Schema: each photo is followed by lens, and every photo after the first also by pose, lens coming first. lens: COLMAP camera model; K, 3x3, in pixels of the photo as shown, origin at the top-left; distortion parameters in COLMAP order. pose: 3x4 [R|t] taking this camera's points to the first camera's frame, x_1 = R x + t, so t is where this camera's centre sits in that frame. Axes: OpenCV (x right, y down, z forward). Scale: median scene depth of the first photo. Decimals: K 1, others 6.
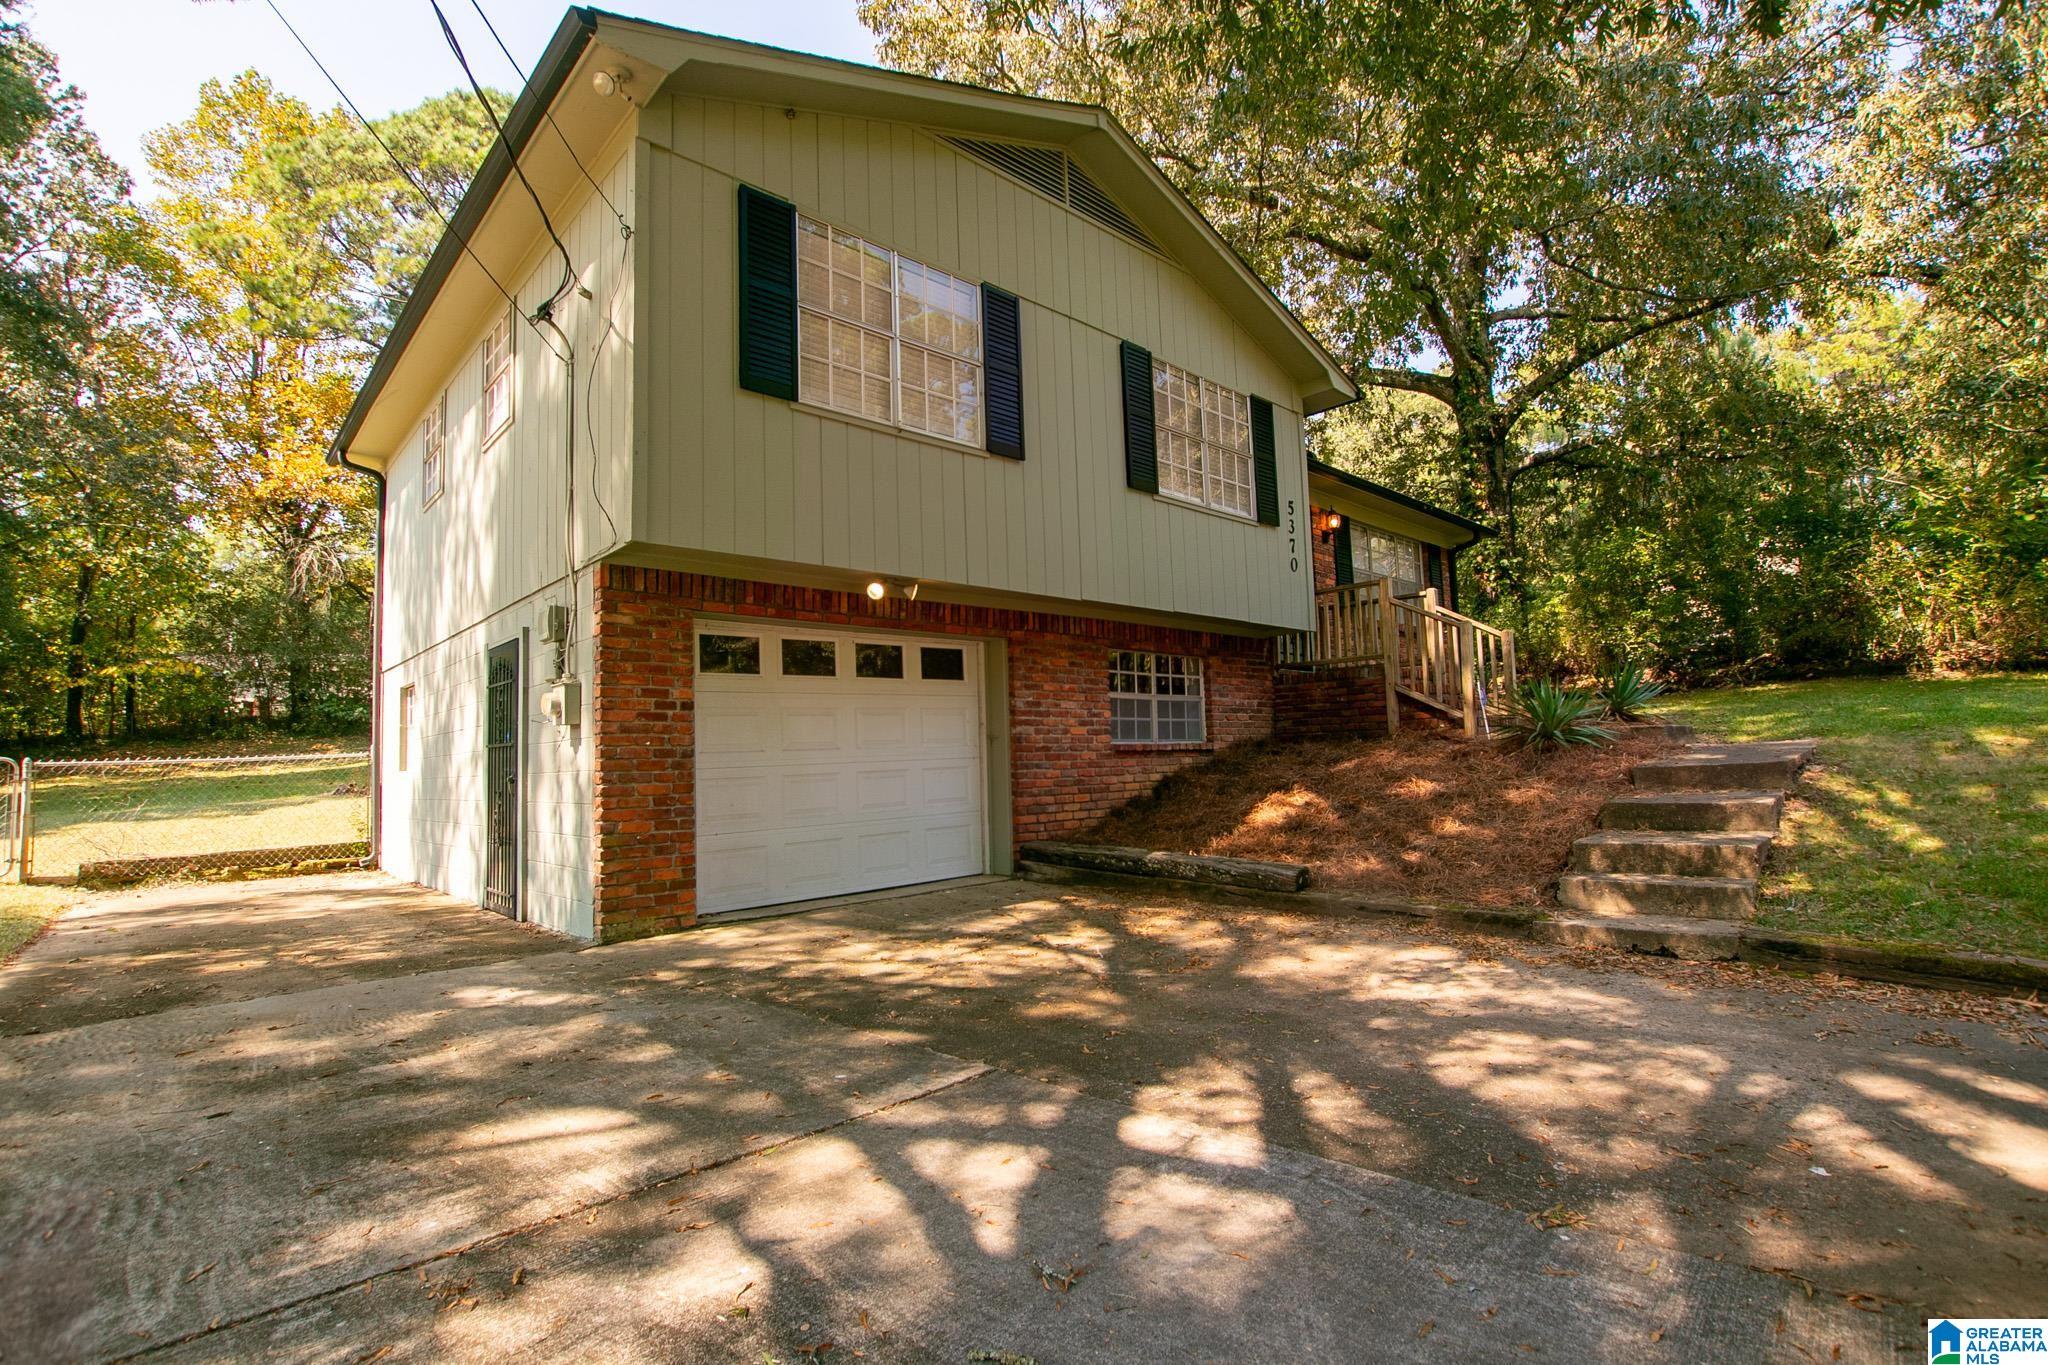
lens RADIAL K [[938.2, 0, 1021.8], [0, 938.2, 681.8], [0, 0, 1]] dist [-0.027775, -0.000010]
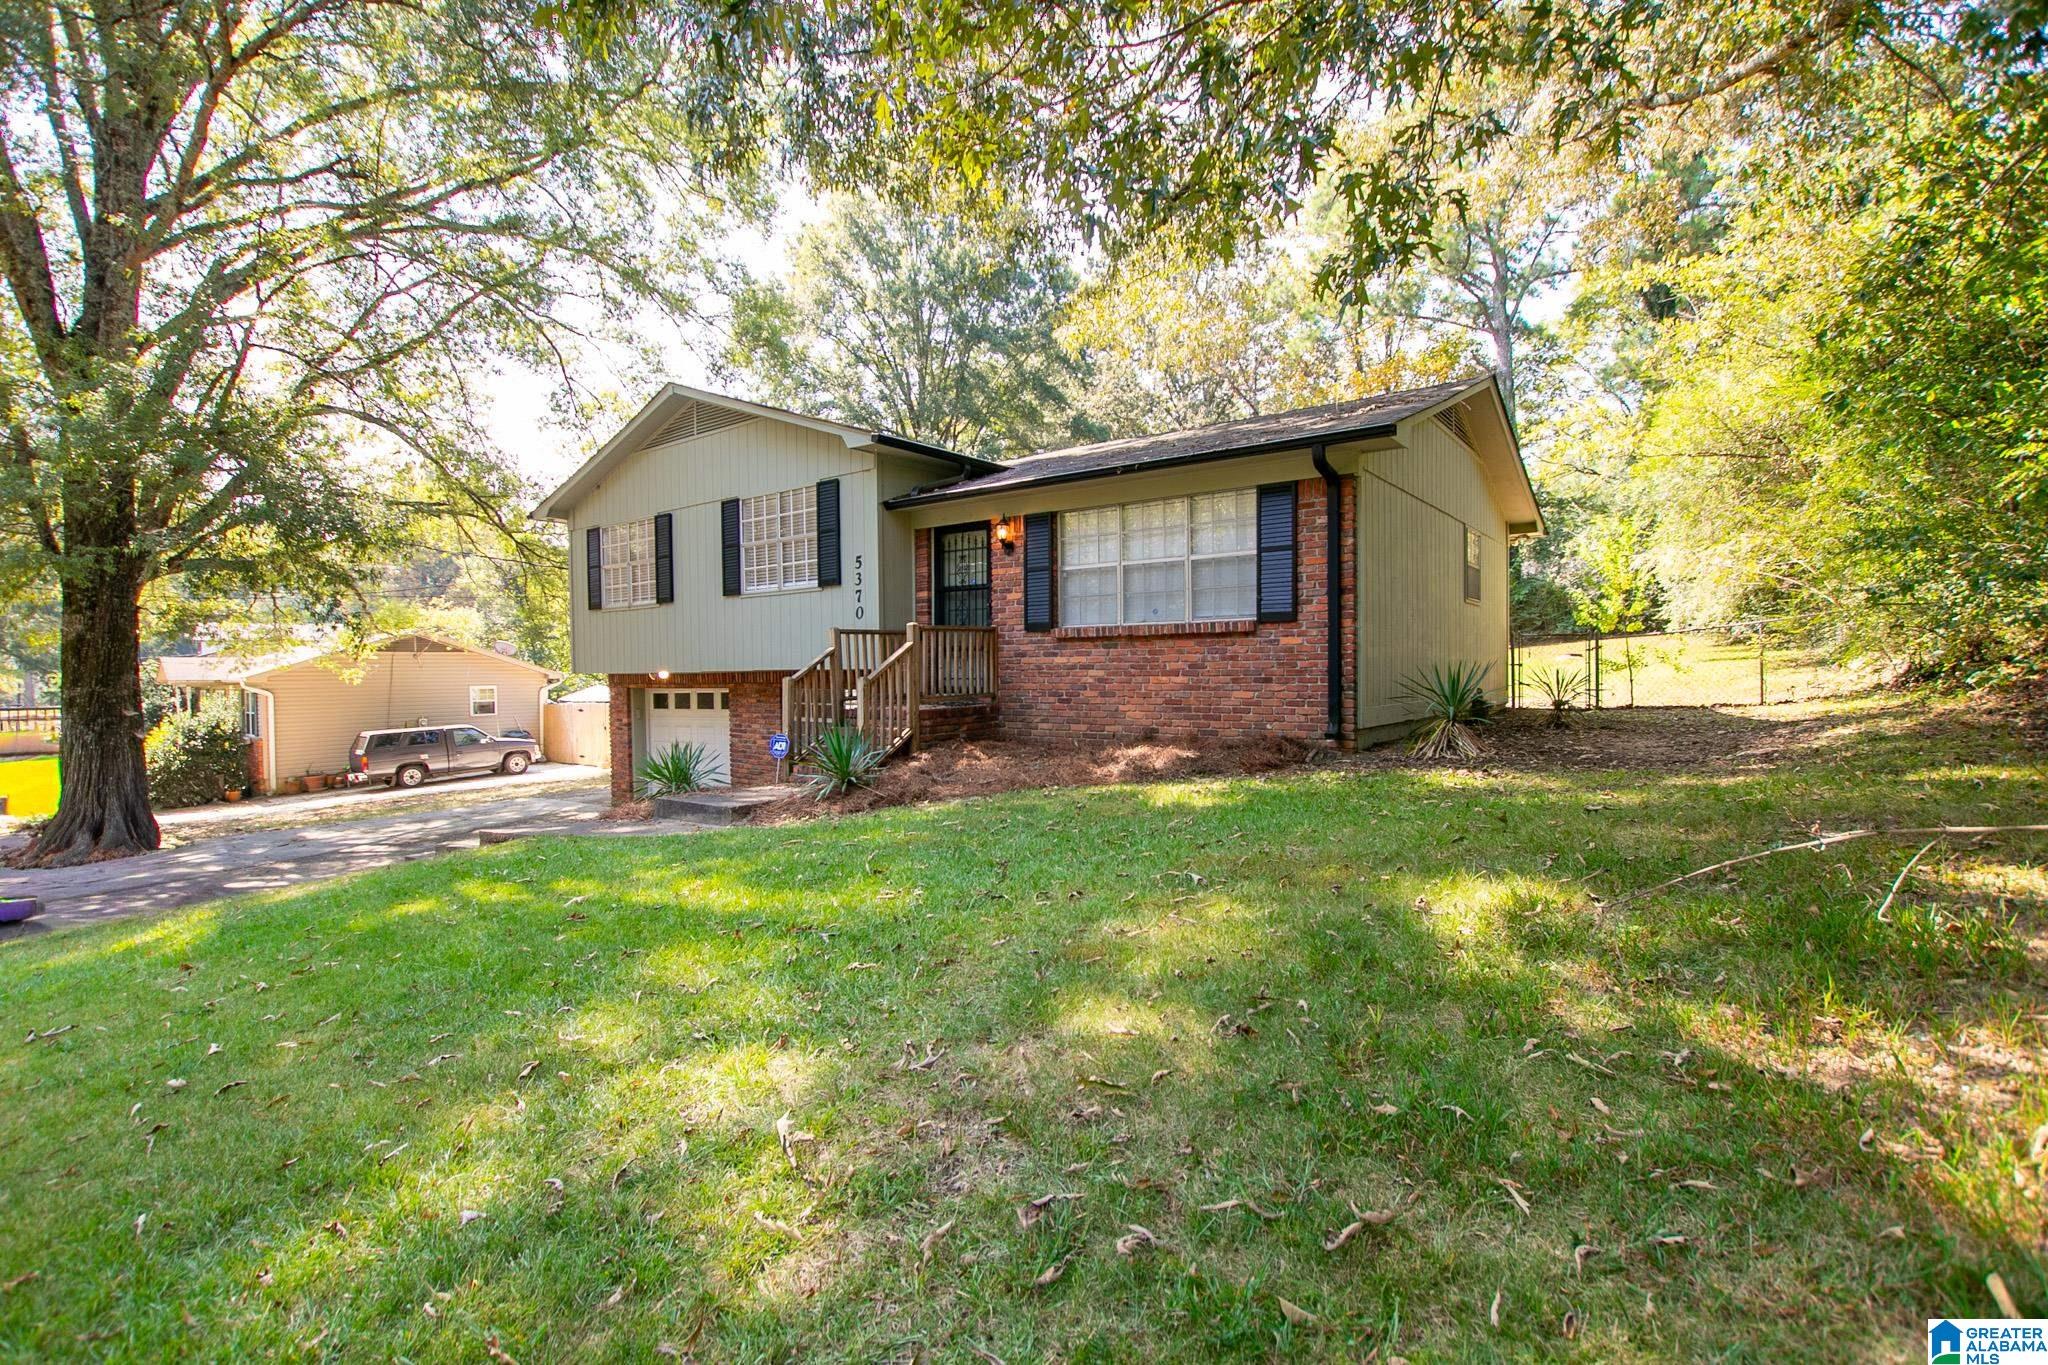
lens RADIAL K [[938.2, 0, 1020.9], [0, 938.2, 682.1], [0, 0, 1]] dist [-0.027775, -0.000010]
pose [[0.176772, 0.040058, -0.983436, 1.807342], [0.087094, 0.994615, 0.056168, -0.107432], [0.980391, -0.095580, 0.172331, 1.216557]]
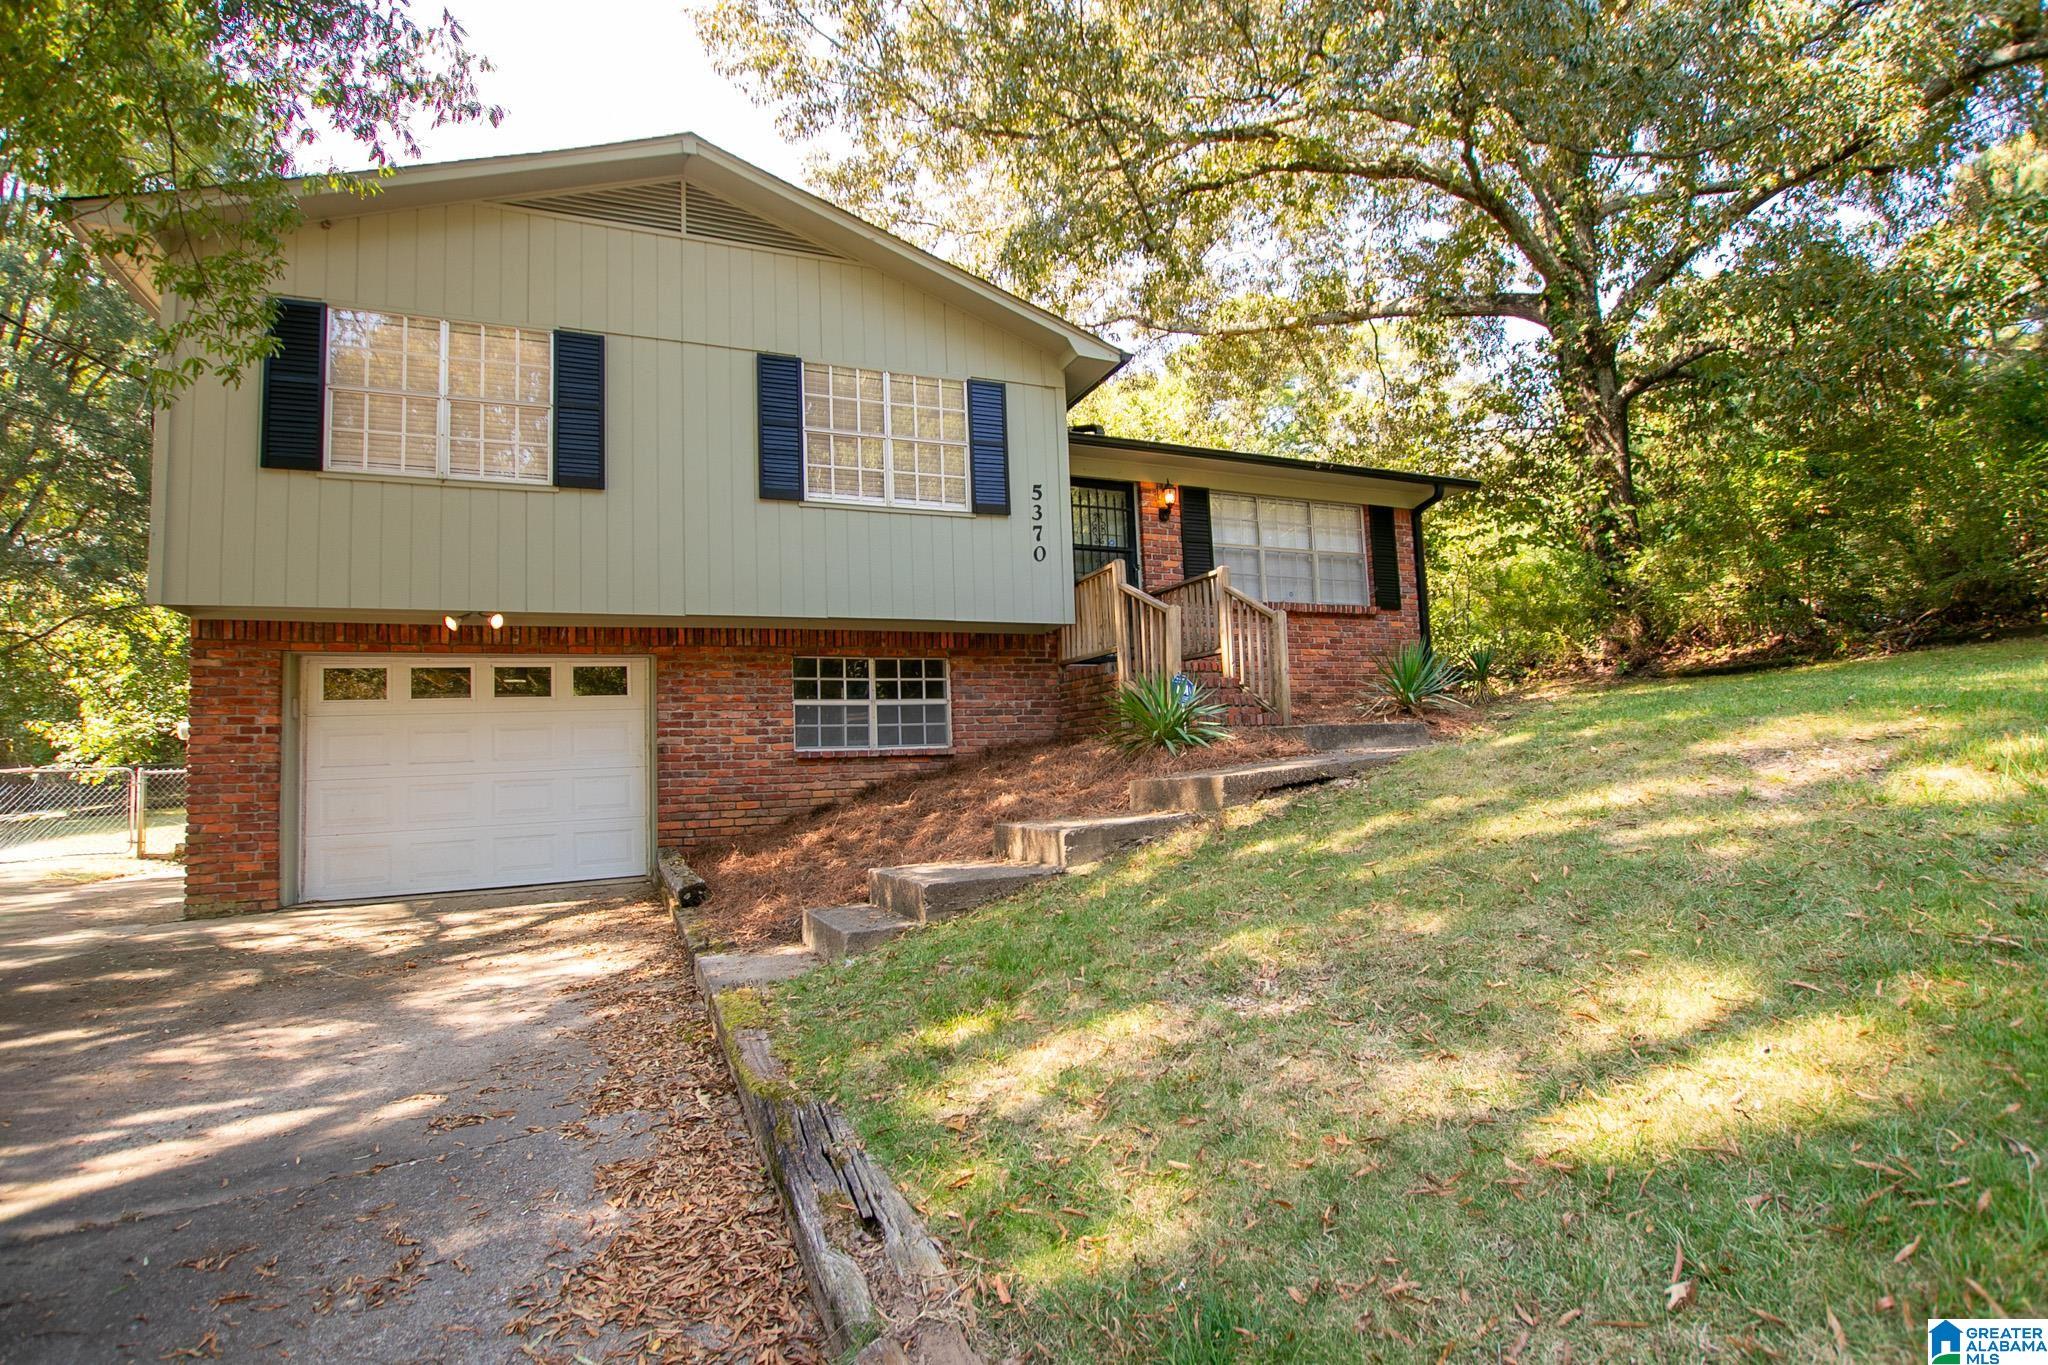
lens RADIAL K [[938.2, 0, 1019.1], [0, 938.2, 681.3], [0, 0, 1]] dist [-0.027775, -0.000010]
pose [[0.940492, -0.034781, -0.338030, 0.715325], [0.037990, 0.999274, 0.002880, -0.003185], [0.337685, -0.015550, 0.941131, 0.145037]]
